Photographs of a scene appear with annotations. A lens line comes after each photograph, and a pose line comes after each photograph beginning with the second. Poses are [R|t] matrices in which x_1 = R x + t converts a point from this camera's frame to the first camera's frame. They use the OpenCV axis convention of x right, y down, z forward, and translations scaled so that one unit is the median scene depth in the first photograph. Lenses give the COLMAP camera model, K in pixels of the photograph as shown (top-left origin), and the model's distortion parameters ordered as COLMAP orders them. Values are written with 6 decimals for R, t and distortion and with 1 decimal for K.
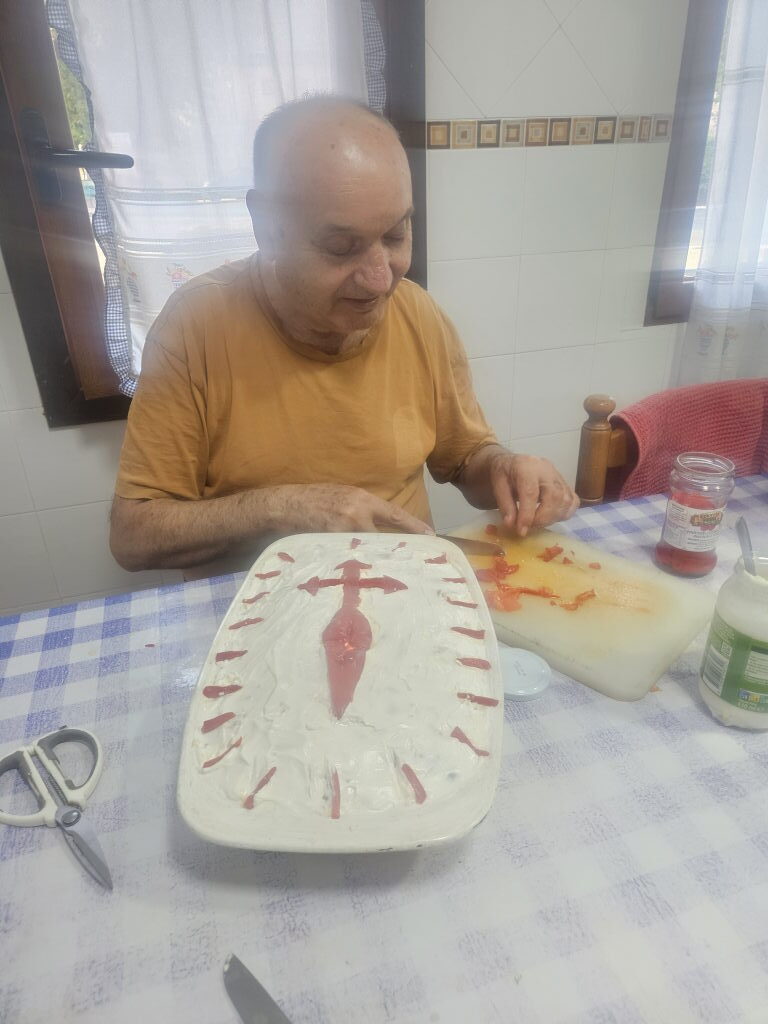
lens RADIAL K [[802.2, 0, 384.0], [0, 802.2, 512.0], [0, 0, 1]] dist [-0.007411, -0.006968]
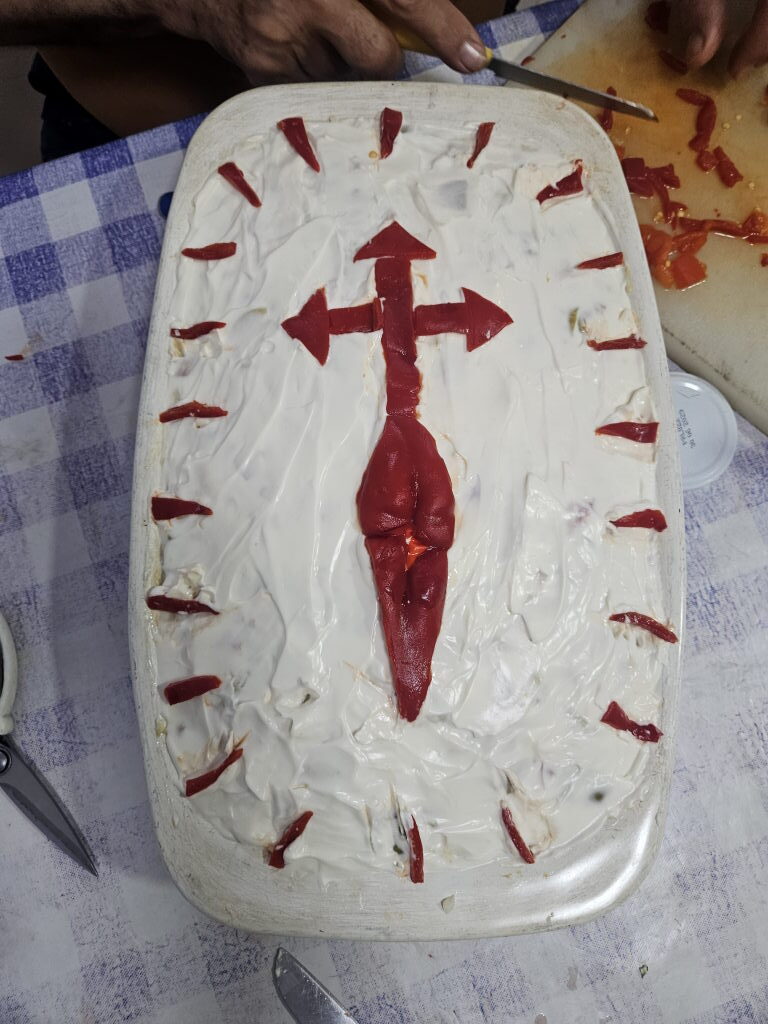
lens RADIAL K [[727.5, 0, 384.0], [0, 727.5, 512.0], [0, 0, 1]] dist [0.000624, -0.001243]
pose [[0.997972, -0.045923, 0.044082, -0.087676], [-0.009534, 0.576846, 0.816797, -0.235974], [-0.062938, -0.815561, 0.575239, 0.801837]]
